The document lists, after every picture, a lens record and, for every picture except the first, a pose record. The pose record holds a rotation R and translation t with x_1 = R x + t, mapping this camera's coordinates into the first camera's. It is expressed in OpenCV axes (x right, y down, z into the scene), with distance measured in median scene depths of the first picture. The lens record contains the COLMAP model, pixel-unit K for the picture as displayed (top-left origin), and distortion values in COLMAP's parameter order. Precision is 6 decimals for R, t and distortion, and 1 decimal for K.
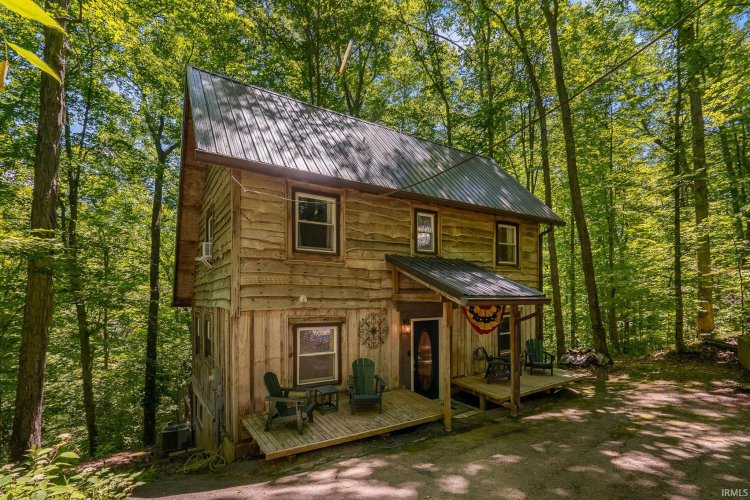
lens RADIAL K [[345.0, 0, 370.4], [0, 345.0, 293.2], [0, 0, 1]] dist [0.000971, 0.000643]
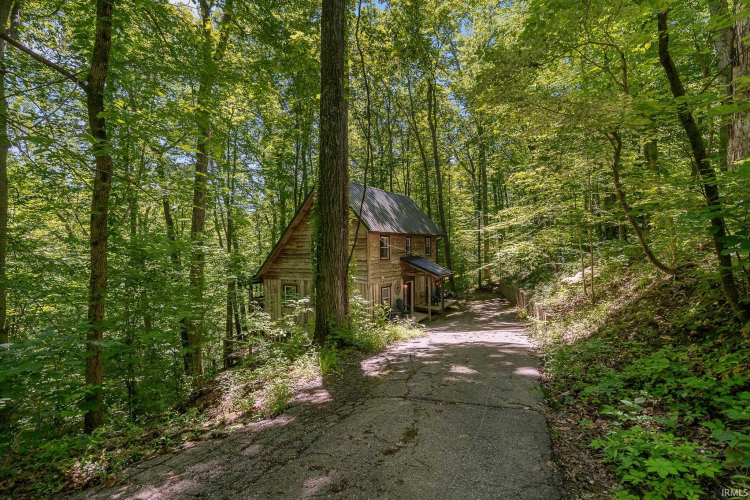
lens RADIAL K [[345.0, 0, 369.7], [0, 345.0, 249.9], [0, 0, 1]] dist [0.000971, 0.000643]
pose [[0.889953, -0.009445, 0.455954, -1.348778], [-0.000612, 0.999760, 0.021904, -0.229024], [-0.456052, -0.019773, 0.889734, -1.174659]]
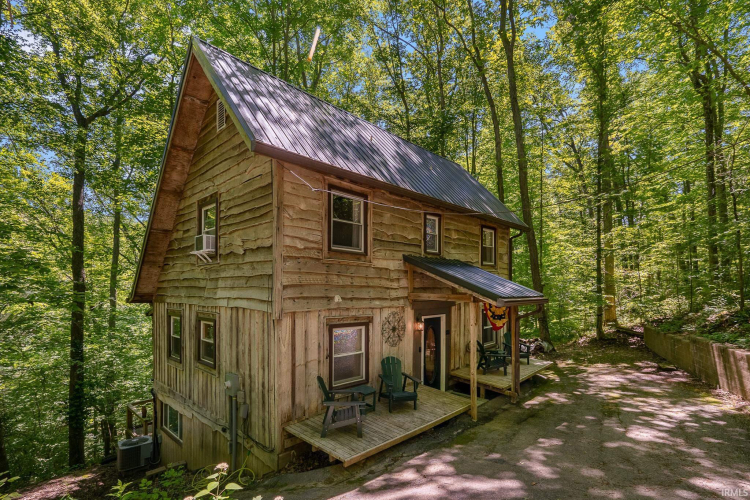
lens RADIAL K [[345.0, 0, 371.6], [0, 345.0, 284.2], [0, 0, 1]] dist [0.000971, 0.000643]
pose [[0.972389, 0.009619, 0.233169, -0.300530], [-0.010045, 0.999949, 0.000643, -0.024464], [-0.233151, -0.002968, 0.972436, 0.019340]]
